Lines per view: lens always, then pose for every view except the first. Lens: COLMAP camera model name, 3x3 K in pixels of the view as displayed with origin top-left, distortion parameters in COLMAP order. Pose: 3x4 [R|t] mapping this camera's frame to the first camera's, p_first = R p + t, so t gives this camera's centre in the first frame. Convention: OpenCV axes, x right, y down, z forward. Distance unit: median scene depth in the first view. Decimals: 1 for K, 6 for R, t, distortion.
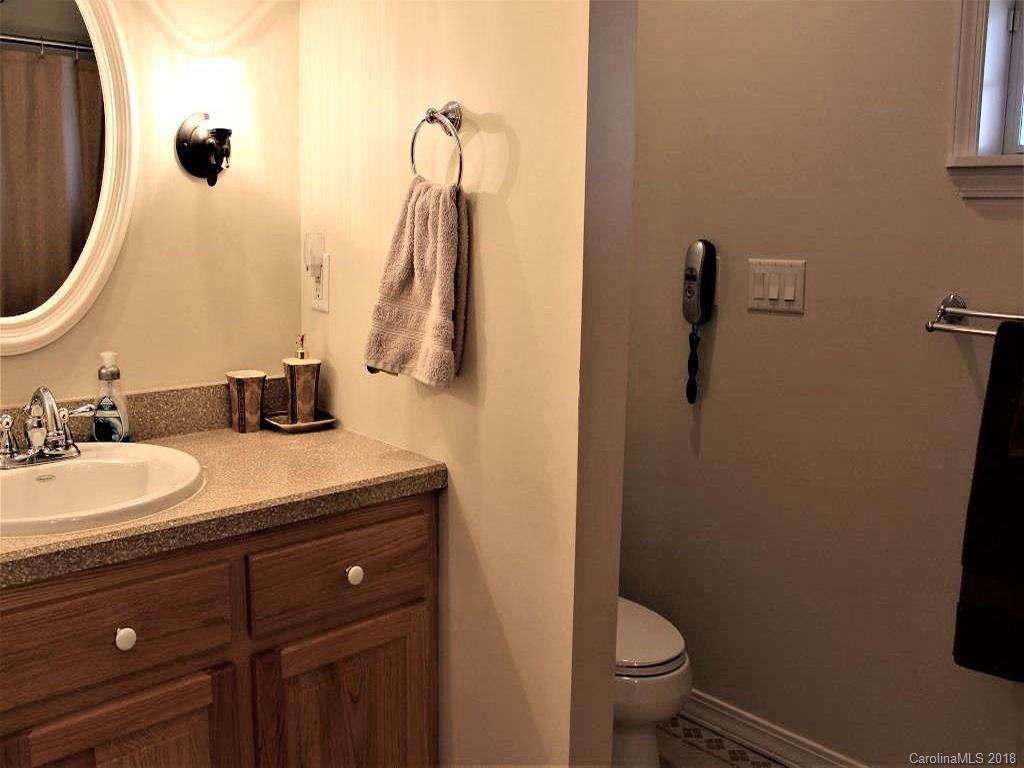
lens RADIAL K [[900.6, 0, 512.0], [0, 900.6, 384.0], [0, 0, 1]] dist [-0.139235, 0.016736]
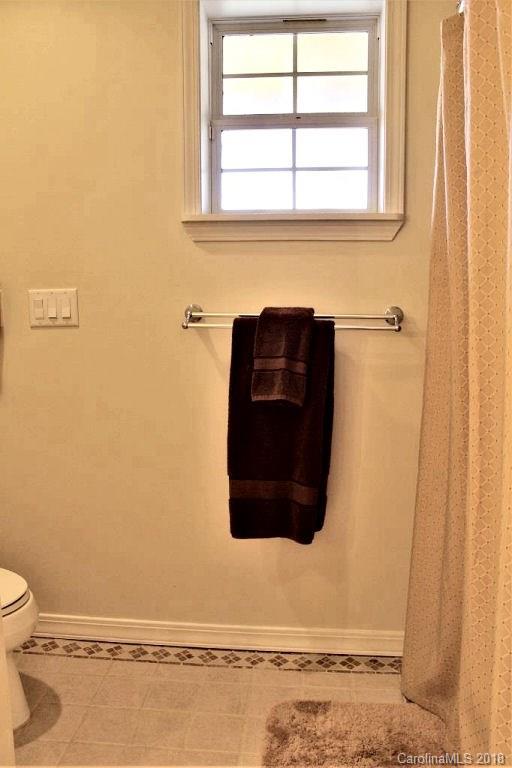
lens RADIAL K [[596.8, 0, 255.8], [0, 596.8, 354.3], [0, 0, 1]] dist [-0.086453, 0.001507]
pose [[0.726062, -0.120629, 0.676966, -0.107741], [0.136829, 0.990150, 0.029683, -0.023340], [-0.673879, 0.071077, 0.735415, 0.116049]]
